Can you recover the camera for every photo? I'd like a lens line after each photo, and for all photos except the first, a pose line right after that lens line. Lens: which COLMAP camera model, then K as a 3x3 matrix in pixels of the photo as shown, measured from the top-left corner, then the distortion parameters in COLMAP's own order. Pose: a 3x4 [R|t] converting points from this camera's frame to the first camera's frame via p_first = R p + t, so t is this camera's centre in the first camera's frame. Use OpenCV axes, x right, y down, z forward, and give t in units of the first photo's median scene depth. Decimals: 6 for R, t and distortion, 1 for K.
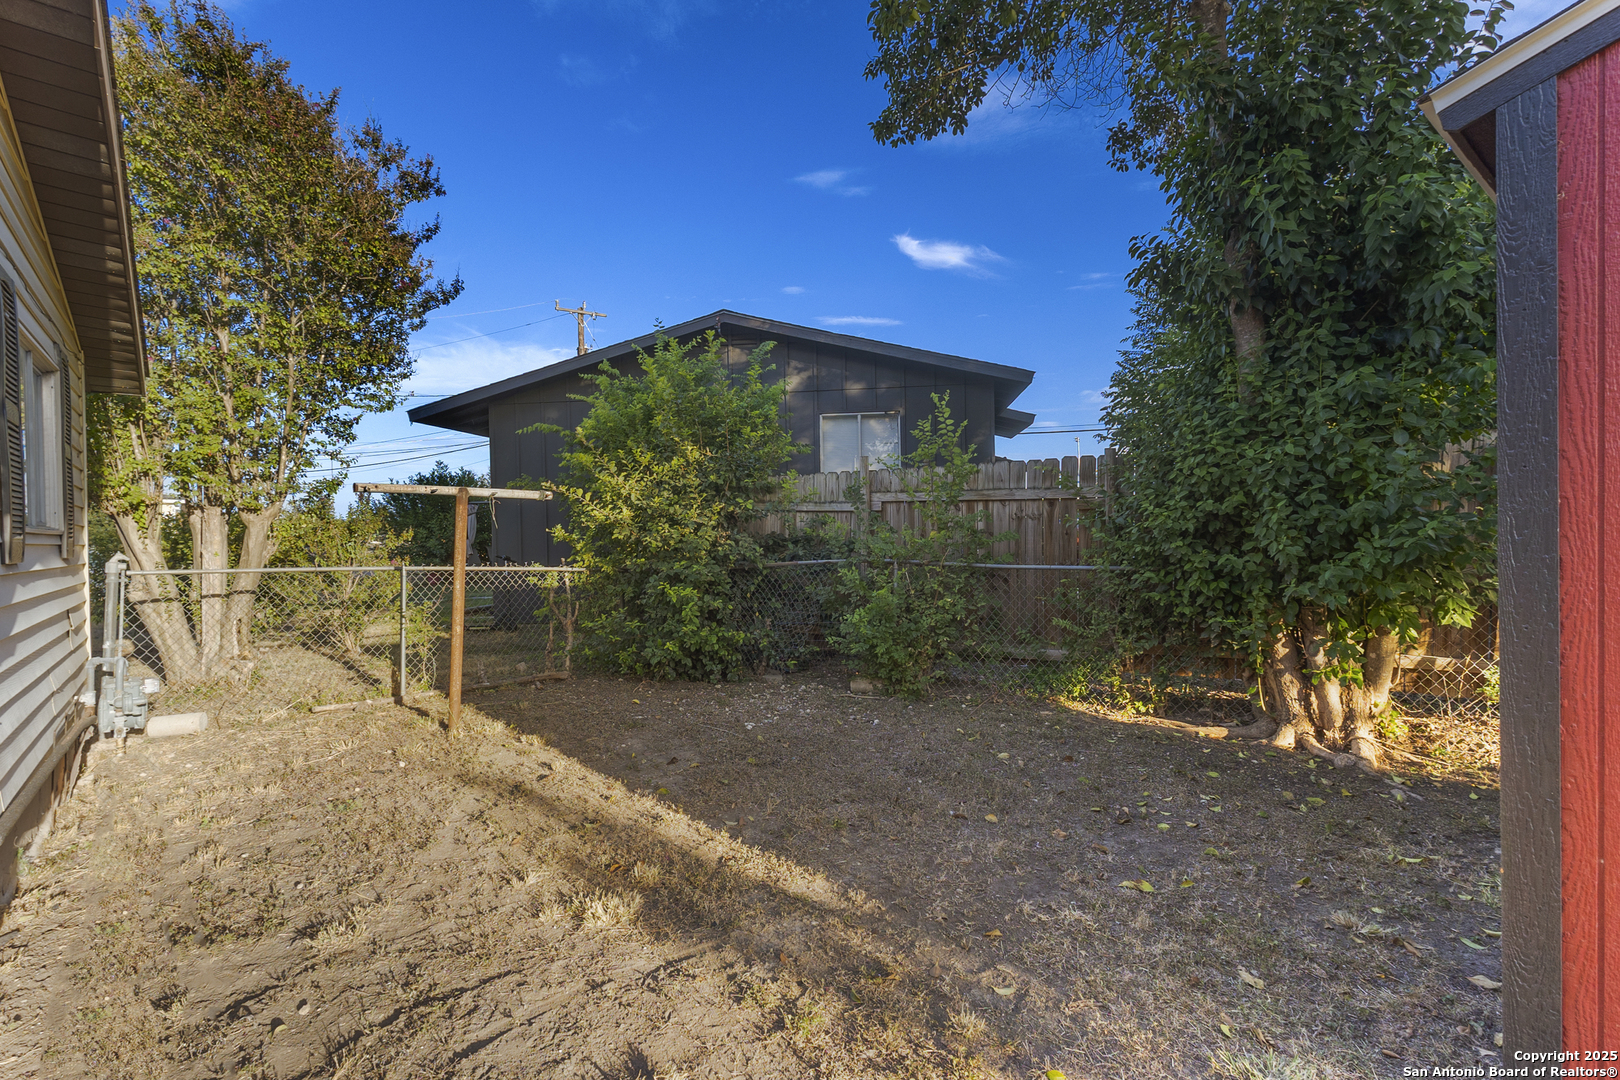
lens RADIAL K [[748.0, 0, 807.9], [0, 748.0, 544.0], [0, 0, 1]] dist [0.013236, 0.000646]
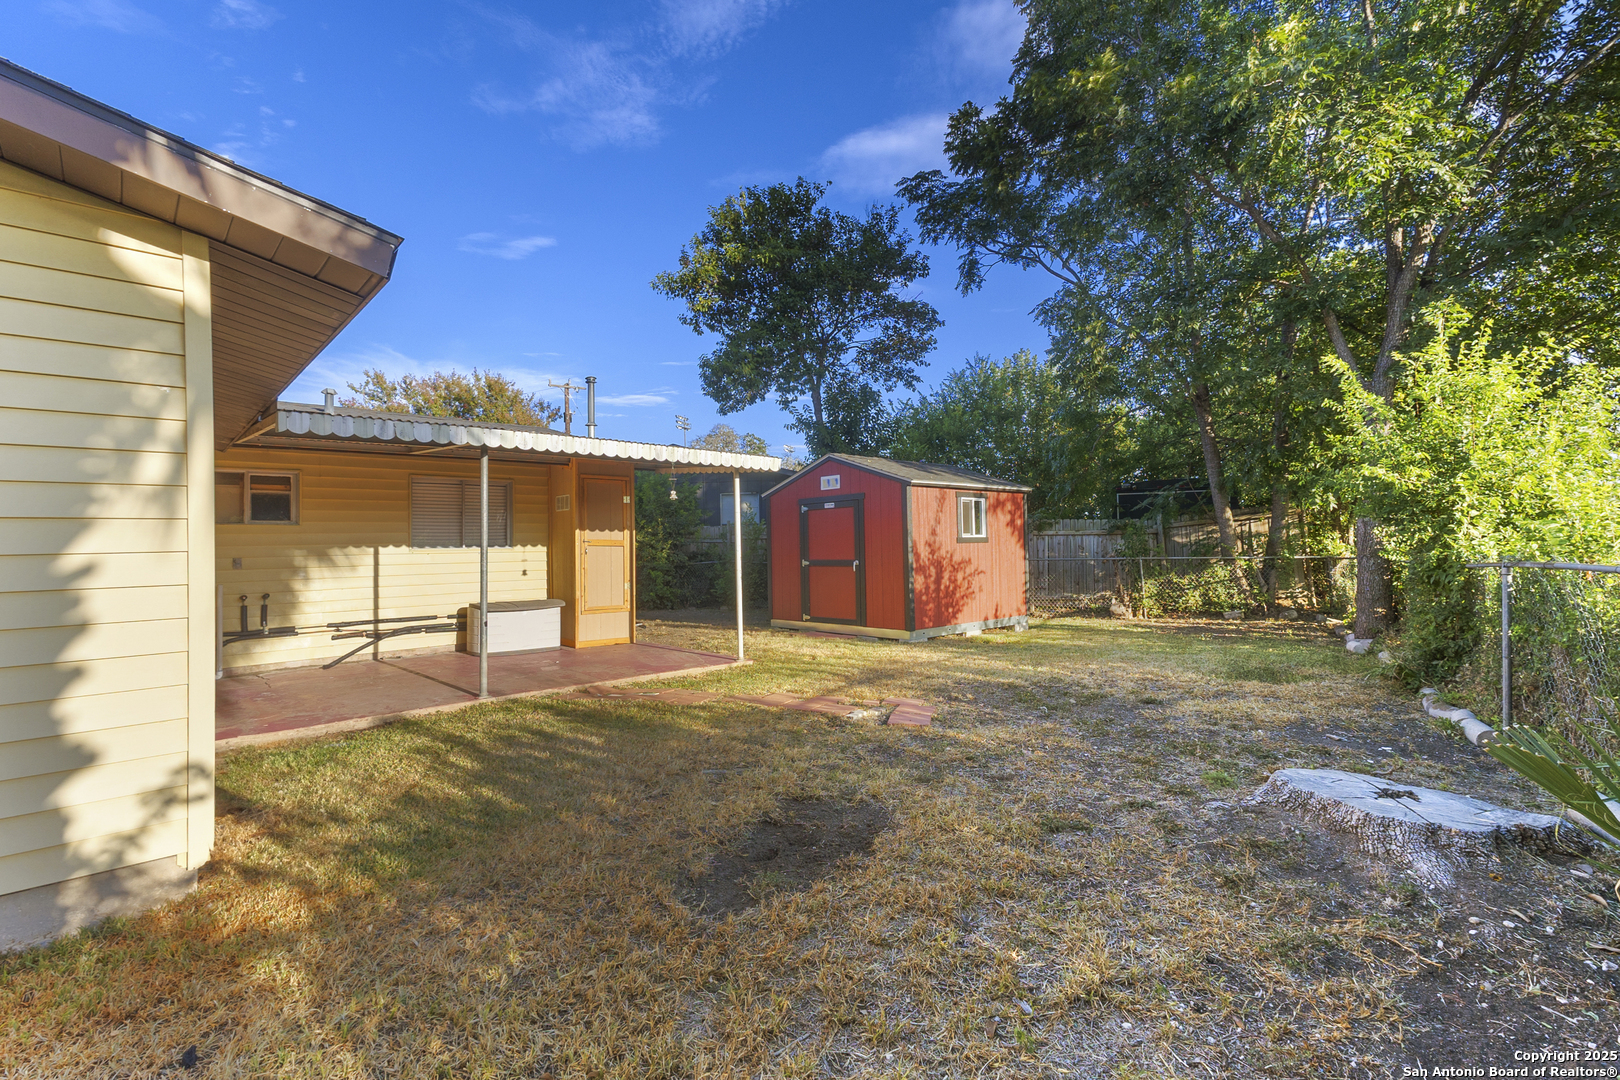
lens RADIAL K [[748.0, 0, 805.6], [0, 748.0, 545.7], [0, 0, 1]] dist [0.013236, 0.000646]
pose [[0.998847, 0.002457, 0.047954, 0.216228], [-0.002096, 0.999969, -0.007575, -0.015778], [-0.047971, 0.007466, 0.998821, -1.551692]]
